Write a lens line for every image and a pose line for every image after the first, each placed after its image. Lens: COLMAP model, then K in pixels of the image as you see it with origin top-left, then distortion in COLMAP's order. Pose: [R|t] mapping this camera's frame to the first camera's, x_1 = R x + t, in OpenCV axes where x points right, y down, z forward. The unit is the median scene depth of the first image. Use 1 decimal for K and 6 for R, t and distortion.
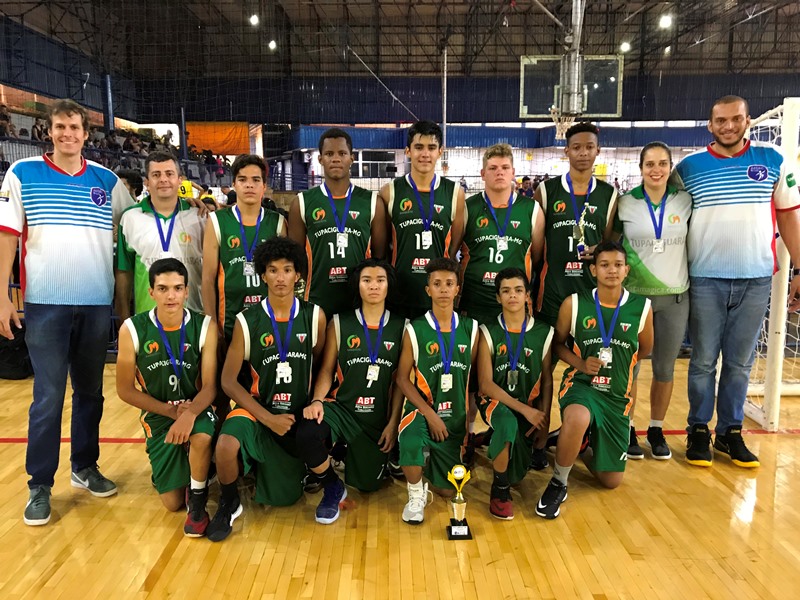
lens RADIAL K [[661.6, 0, 395.5], [0, 661.6, 302.3], [0, 0, 1]] dist [-0.022844, 0.020542]
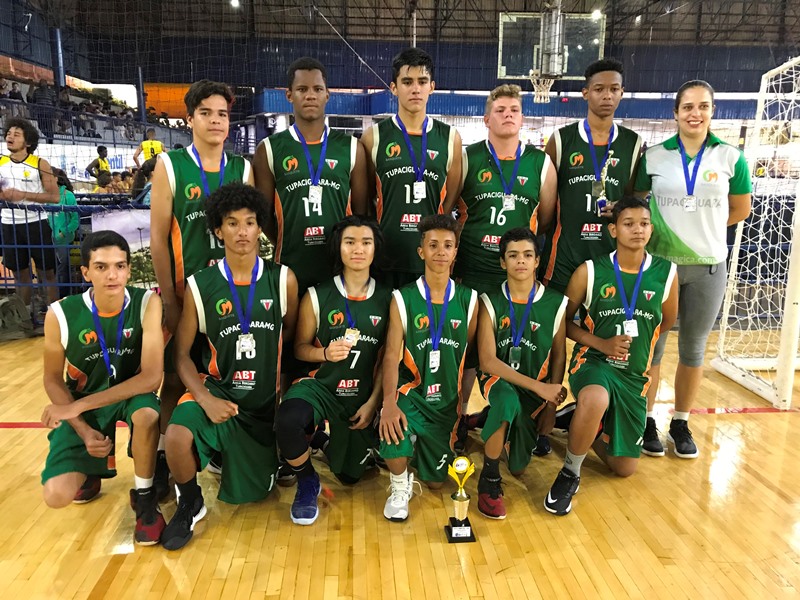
lens RADIAL K [[661.6, 0, 404.1], [0, 661.6, 294.6], [0, 0, 1]] dist [-0.022844, 0.020542]
pose [[0.997827, 0.002810, 0.065822, -0.029296], [-0.005027, 0.999425, 0.033546, 0.005994], [-0.065690, -0.033804, 0.997267, 0.129402]]
